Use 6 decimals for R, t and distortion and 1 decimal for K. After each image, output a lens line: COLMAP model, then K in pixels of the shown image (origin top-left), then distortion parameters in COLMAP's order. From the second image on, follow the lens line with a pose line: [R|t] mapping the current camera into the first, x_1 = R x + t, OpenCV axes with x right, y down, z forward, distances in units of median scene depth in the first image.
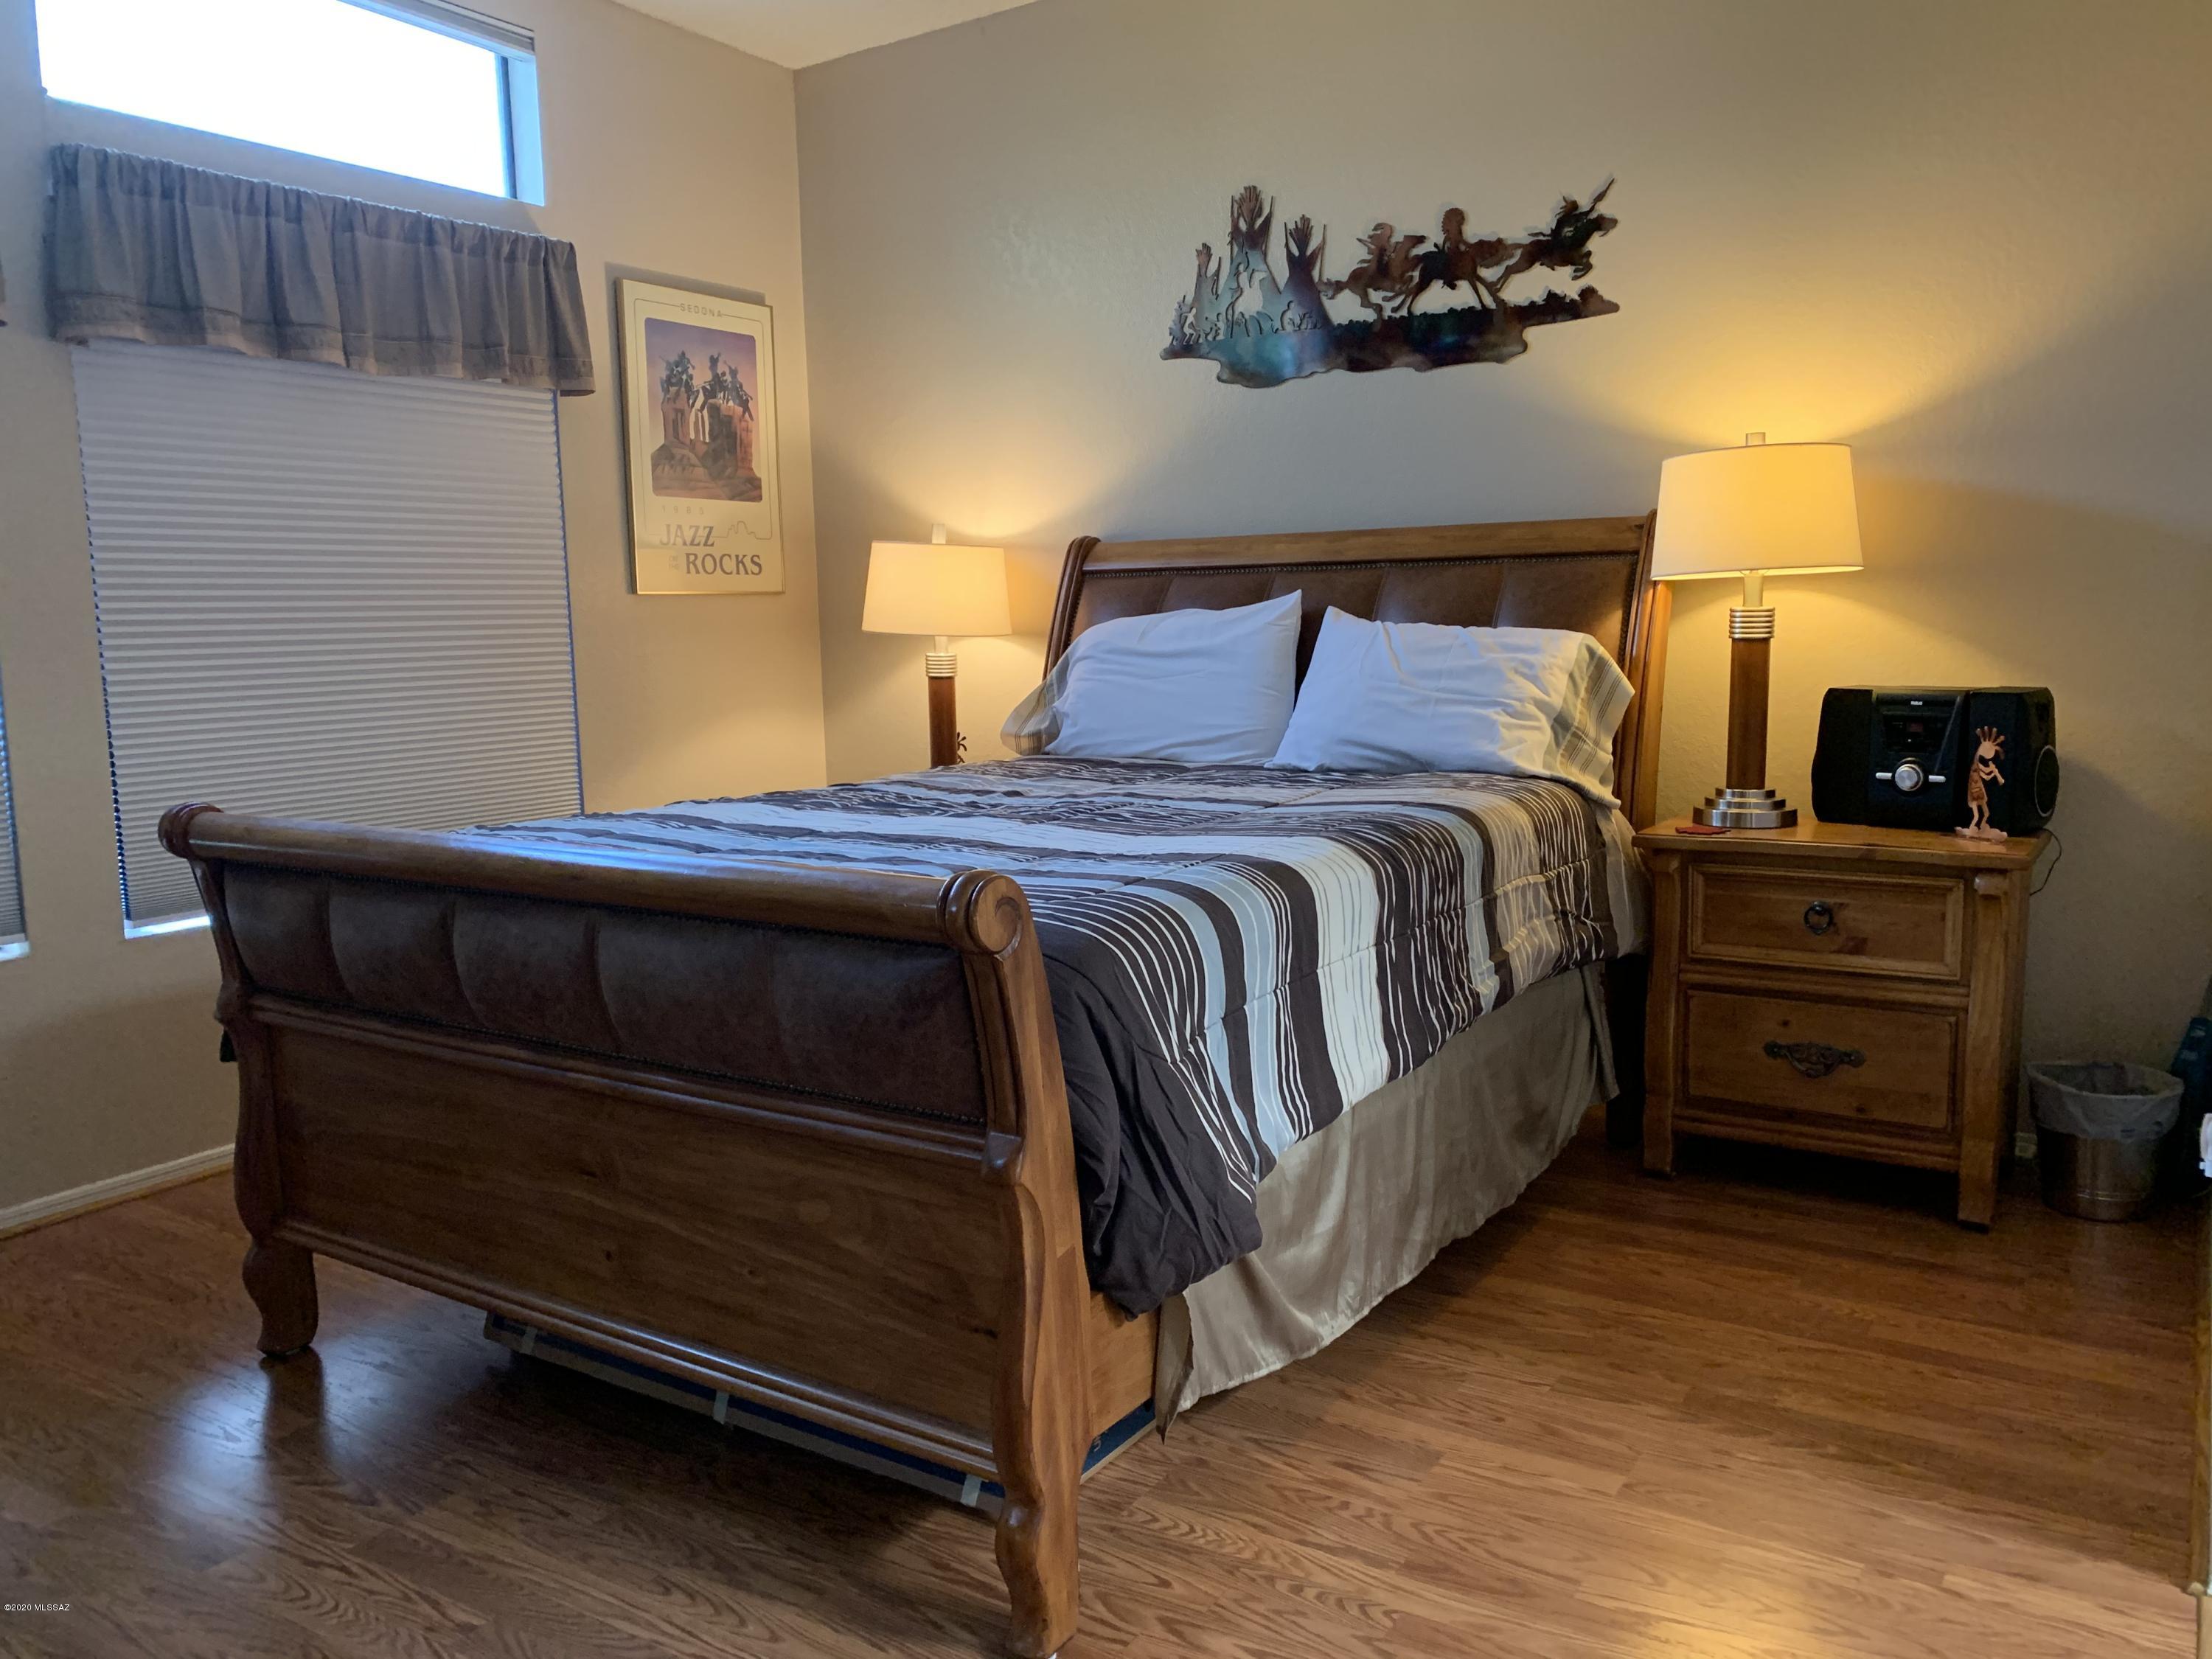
lens RADIAL K [[1690.5, 0, 1109.6], [0, 1690.5, 831.8], [0, 0, 1]] dist [0.040887, -0.045312]
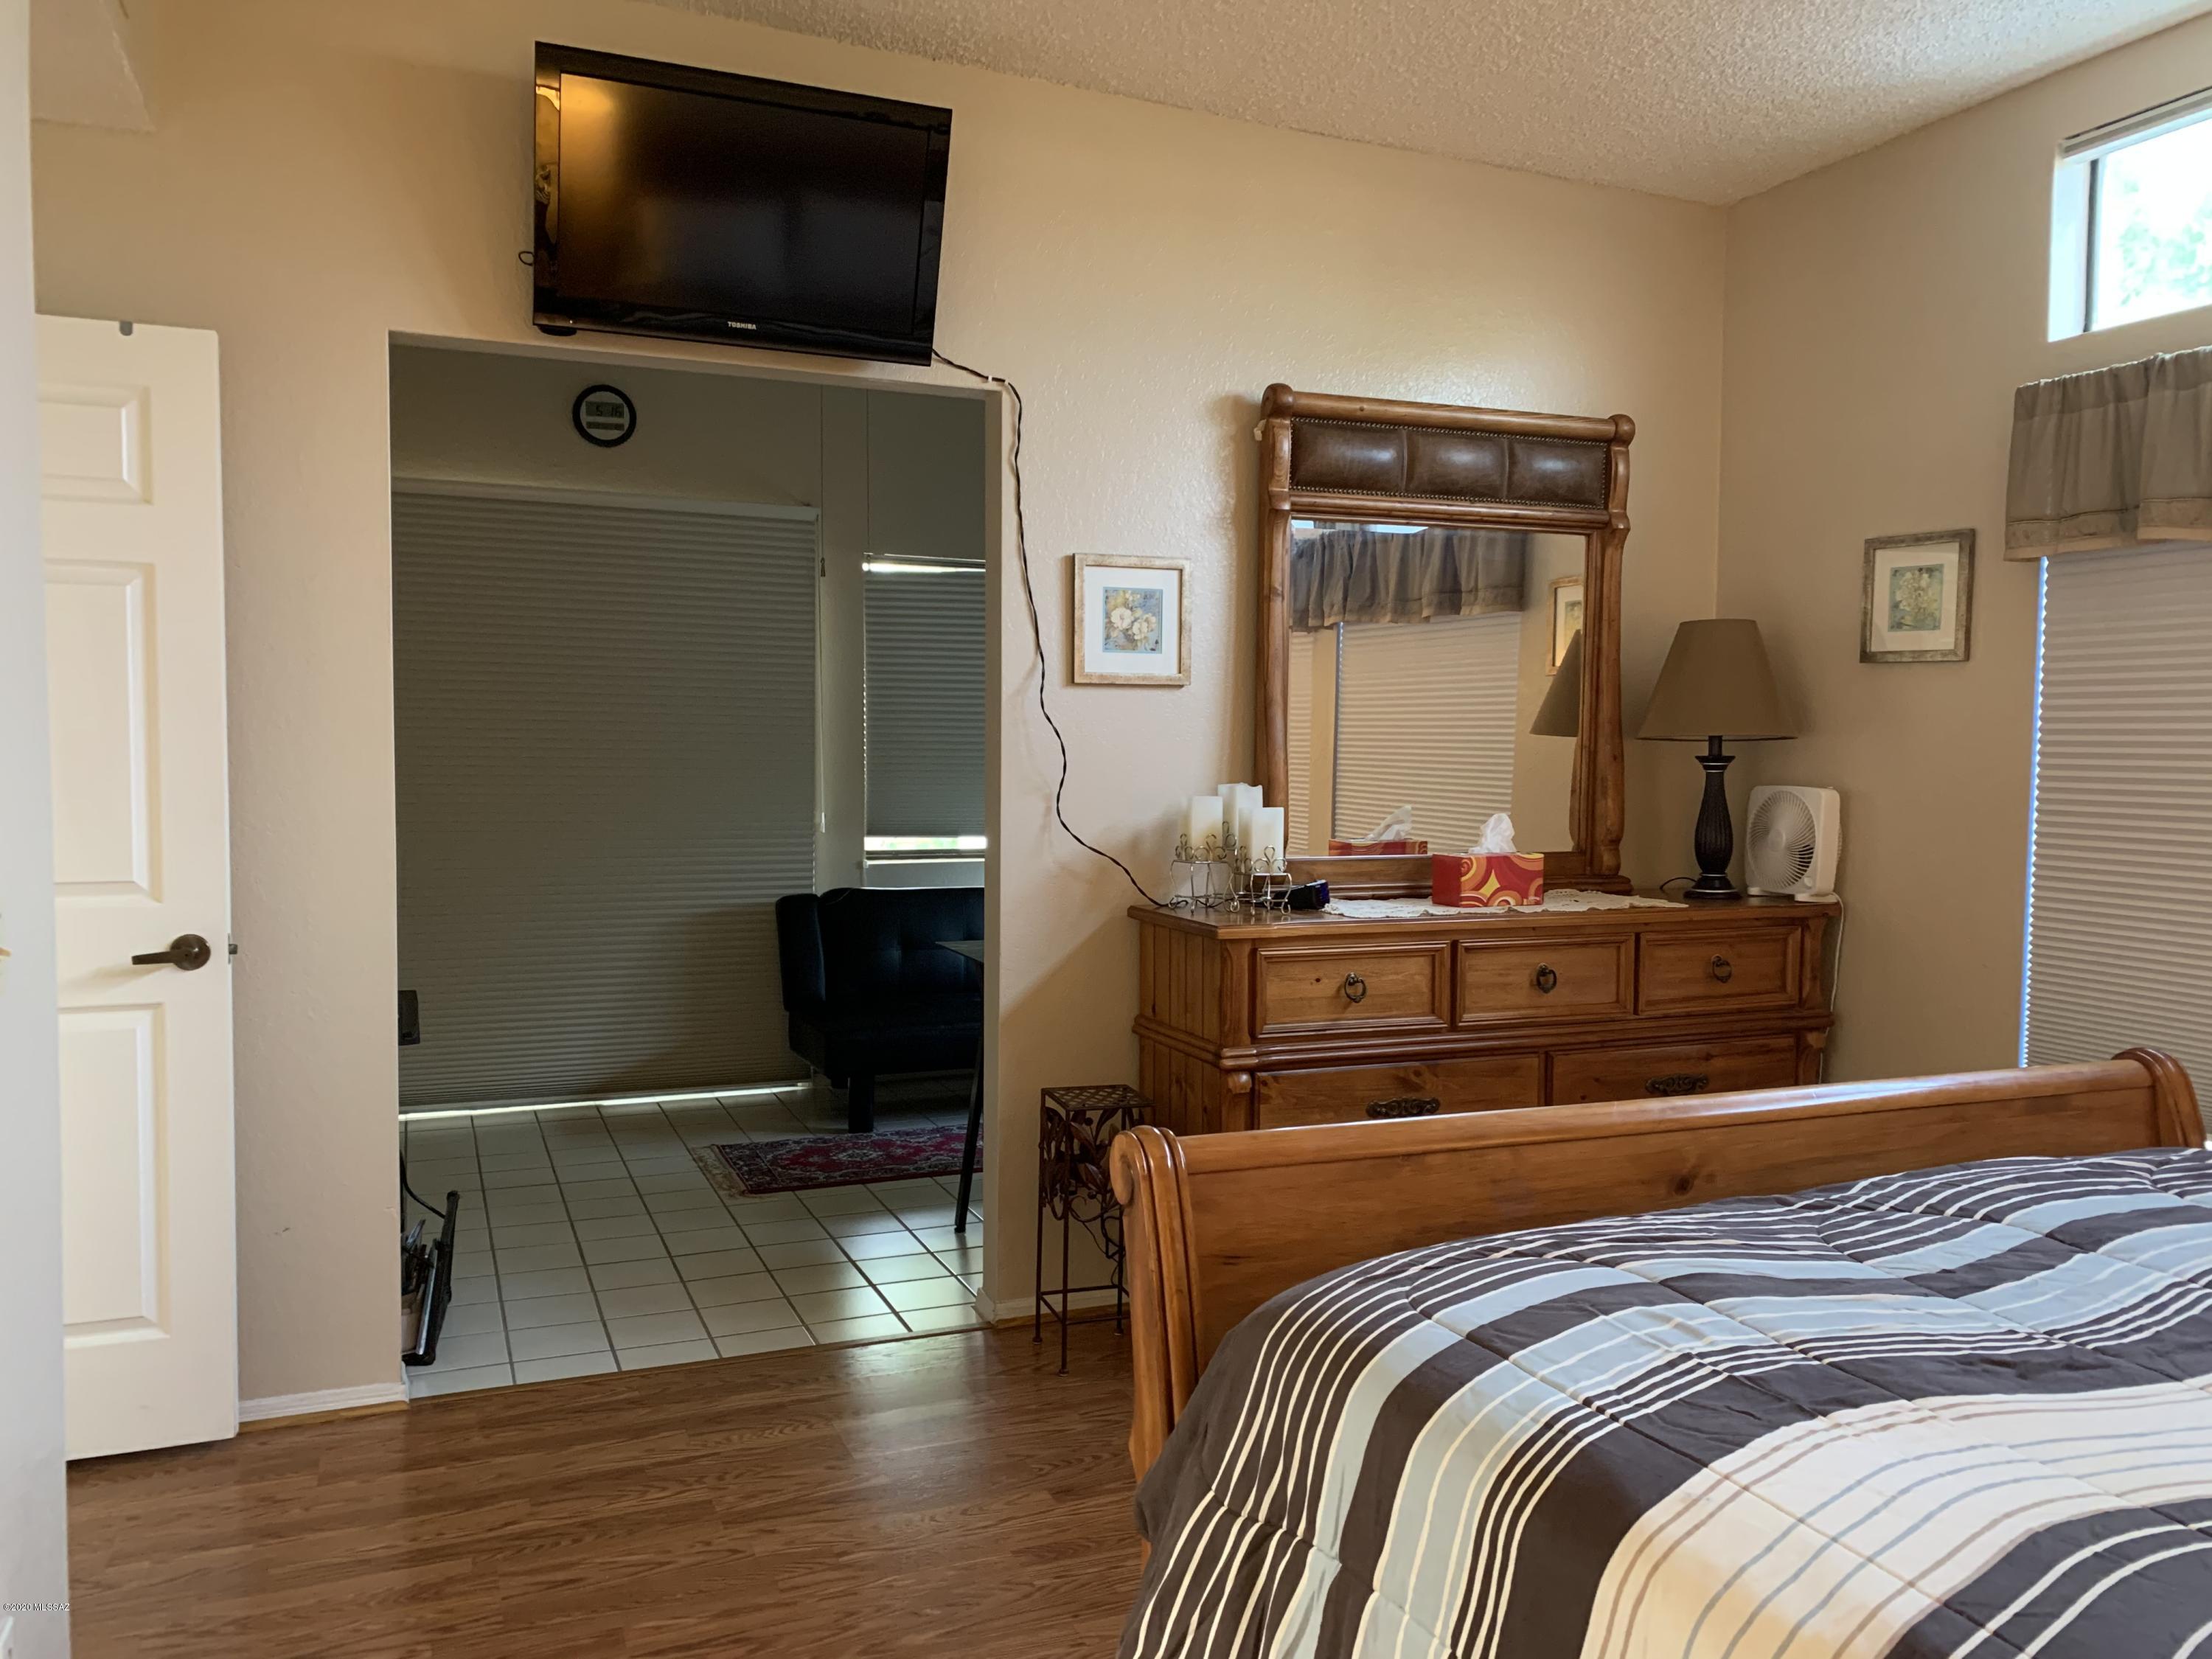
lens RADIAL K [[1690.5, 0, 1114.3], [0, 1690.5, 827.1], [0, 0, 1]] dist [0.040887, -0.045312]
pose [[-0.570454, 0.049667, -0.819826, 0.619932], [-0.117893, 0.982882, 0.141578, -0.234900], [0.812824, 0.177416, -0.554834, 1.254658]]
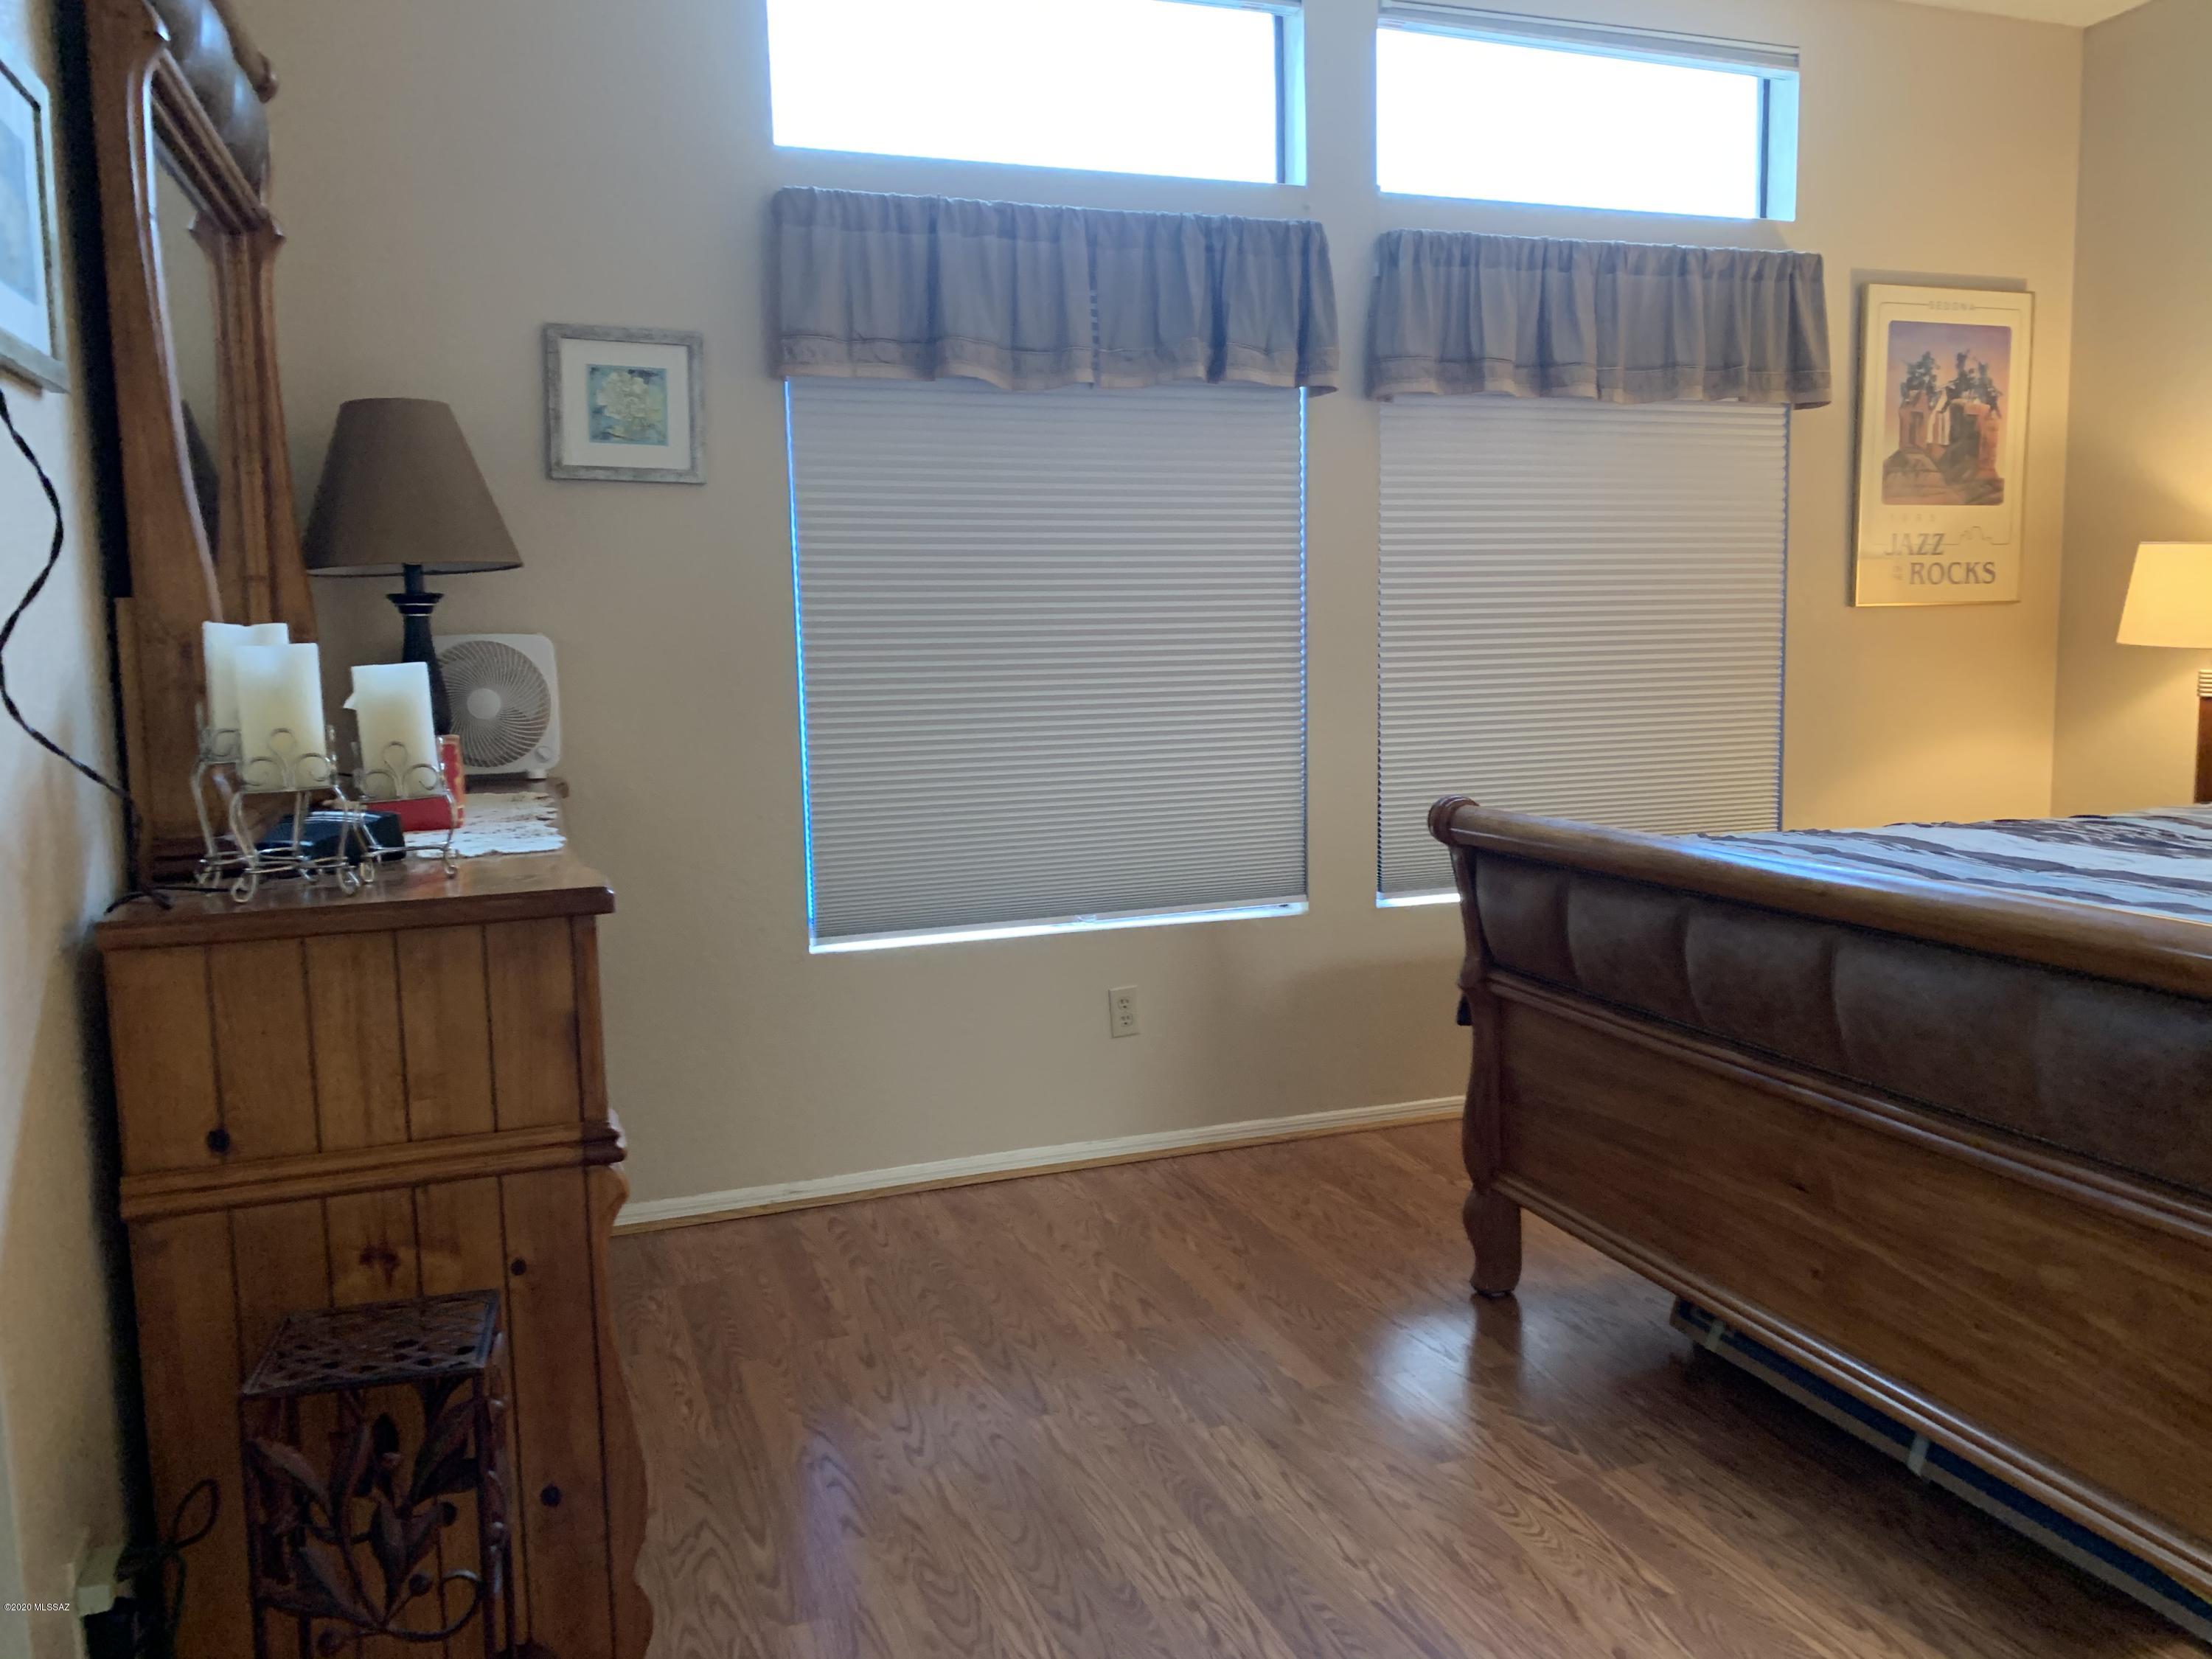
lens RADIAL K [[1690.5, 0, 1119.7], [0, 1690.5, 830.8], [0, 0, 1]] dist [0.040887, -0.045312]
pose [[0.800558, 0.071882, -0.594928, -0.037693], [-0.074787, 0.997002, 0.019826, 0.000620], [0.594570, 0.028621, 0.803535, -0.044797]]
